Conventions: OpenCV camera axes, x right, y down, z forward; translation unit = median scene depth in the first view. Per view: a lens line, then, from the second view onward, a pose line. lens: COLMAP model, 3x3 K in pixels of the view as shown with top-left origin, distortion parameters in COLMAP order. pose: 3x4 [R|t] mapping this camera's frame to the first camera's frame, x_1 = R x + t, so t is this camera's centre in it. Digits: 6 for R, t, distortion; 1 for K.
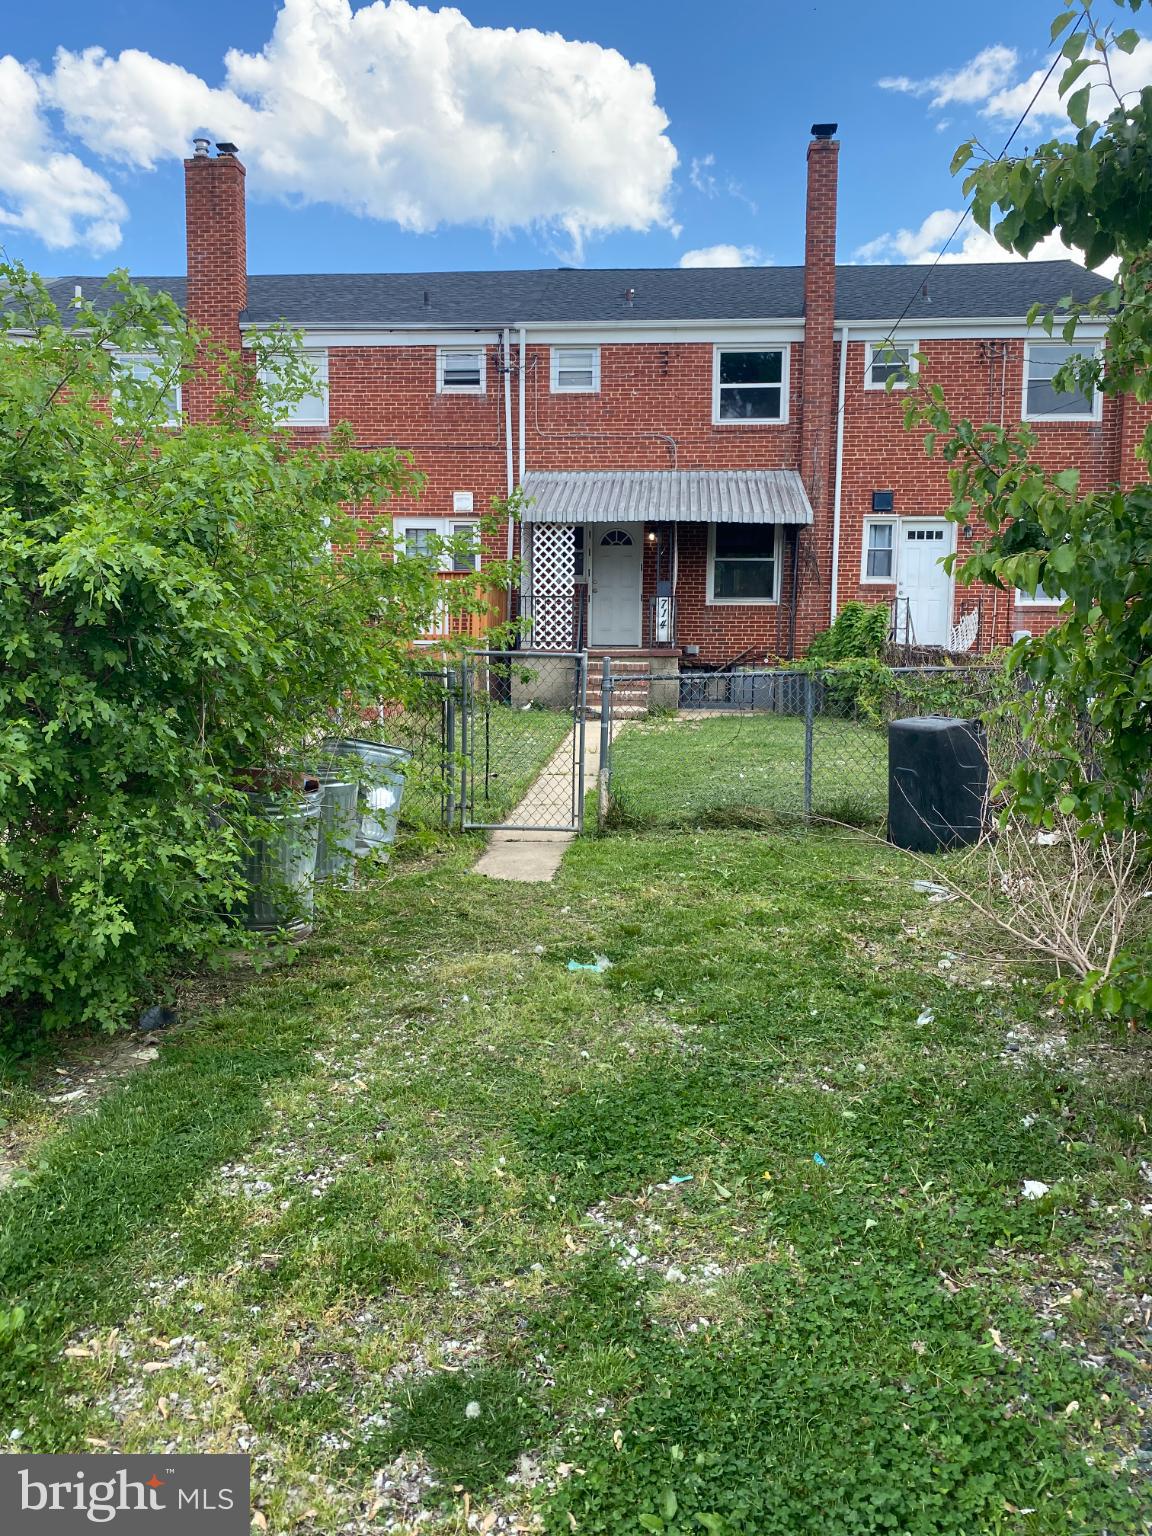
lens RADIAL K [[1158.9, 0, 576.0], [0, 1158.9, 768.0], [0, 0, 1]] dist [0.036892, 0.000125]
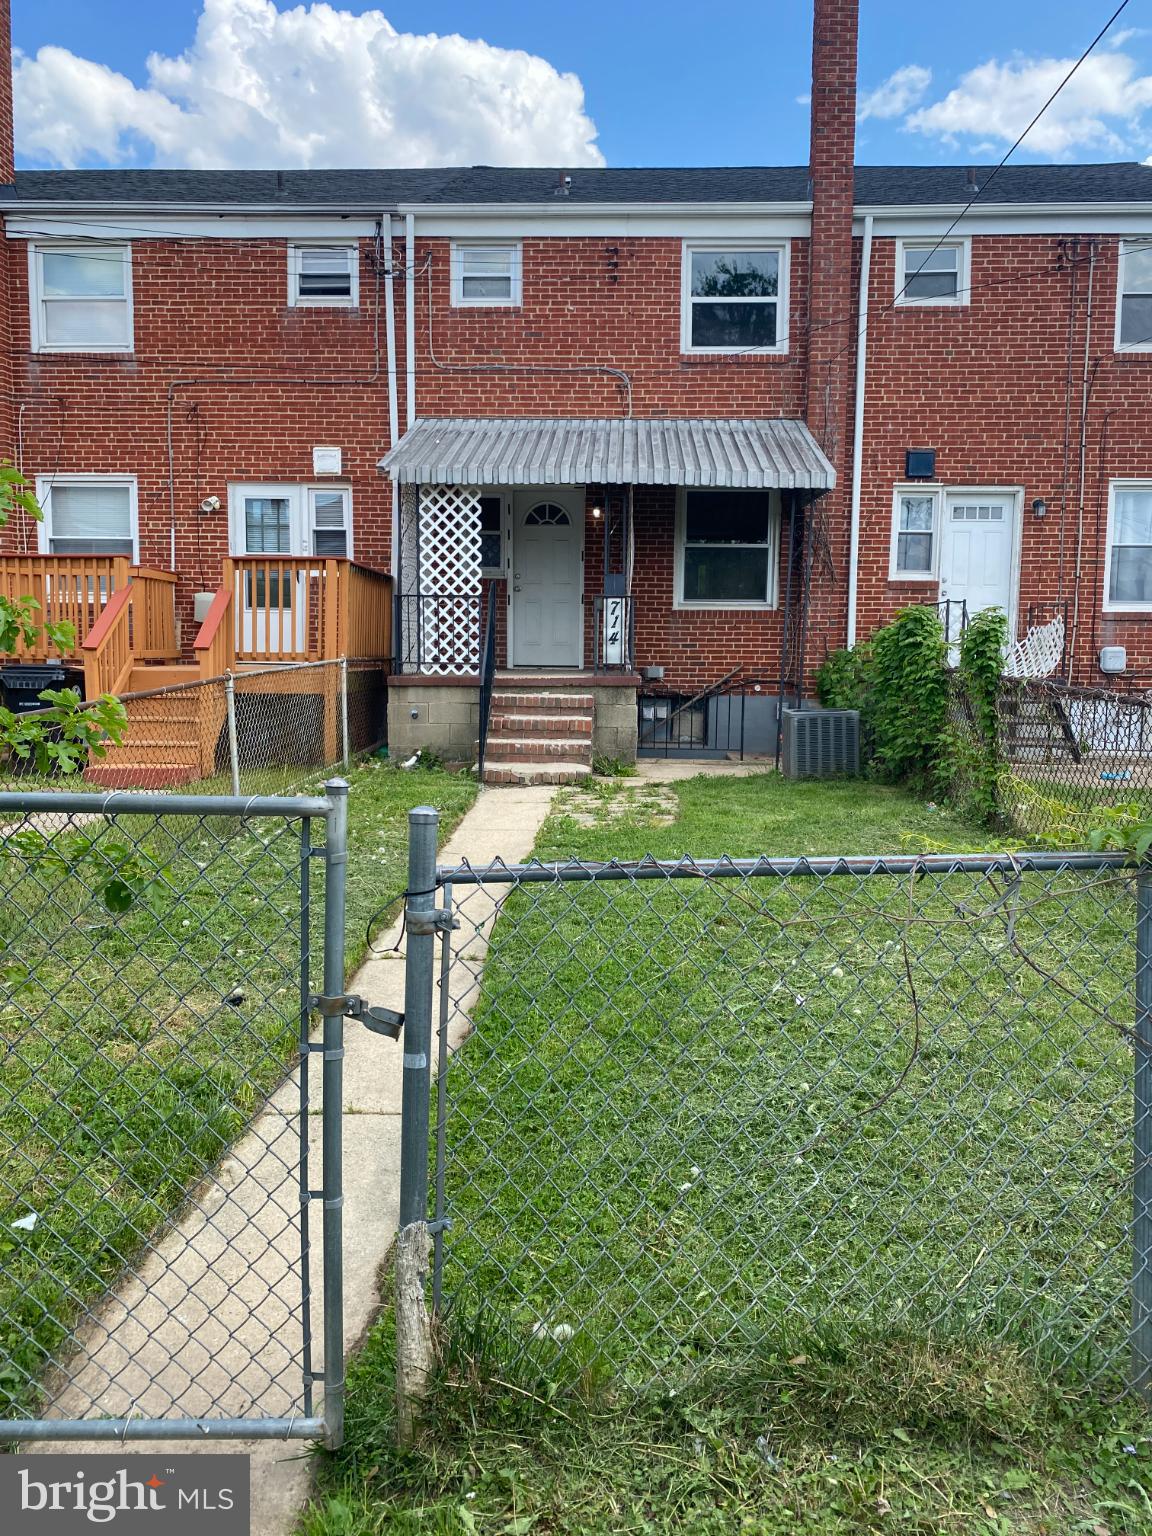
lens RADIAL K [[1187.8, 0, 576.0], [0, 1187.8, 768.0], [0, 0, 1]] dist [0.009493, -0.005918]
pose [[0.998947, -0.004315, 0.045684, 0.019754], [0.004601, 0.999970, -0.006160, -0.040793], [-0.045656, 0.006364, 0.998937, 0.288705]]
